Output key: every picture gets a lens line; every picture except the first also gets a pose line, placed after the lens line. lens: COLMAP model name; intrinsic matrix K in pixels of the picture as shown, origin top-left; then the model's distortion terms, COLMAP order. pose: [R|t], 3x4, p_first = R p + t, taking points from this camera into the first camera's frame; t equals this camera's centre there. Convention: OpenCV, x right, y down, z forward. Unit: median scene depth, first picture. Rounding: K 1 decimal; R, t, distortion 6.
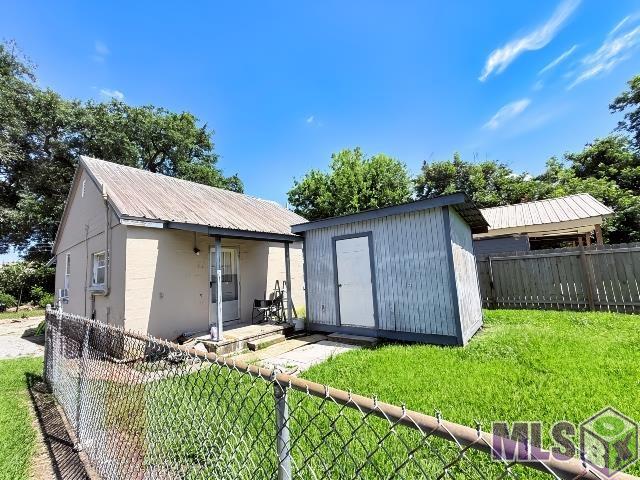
lens RADIAL K [[255.9, 0, 320.0], [0, 255.9, 240.0], [0, 0, 1]] dist [0.001188, -0.000041]
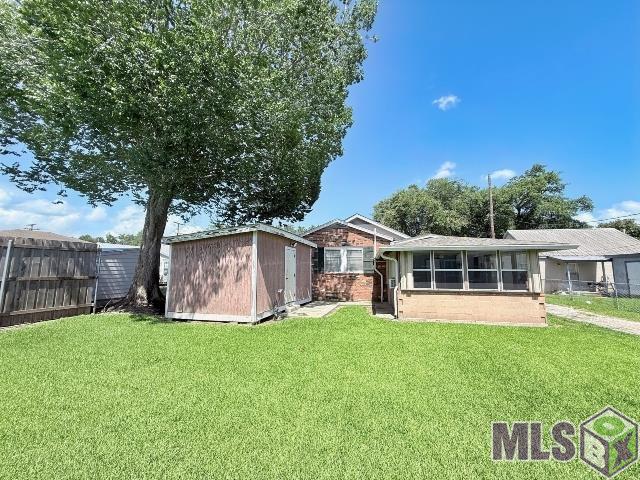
lens RADIAL K [[255.9, 0, 320.0], [0, 255.9, 240.0], [0, 0, 1]] dist [0.001188, -0.000041]
pose [[0.398176, -0.030850, -0.916790, 1.171166], [0.068019, 0.997676, -0.004030, -0.411758], [0.914784, -0.060755, 0.399349, -2.761516]]
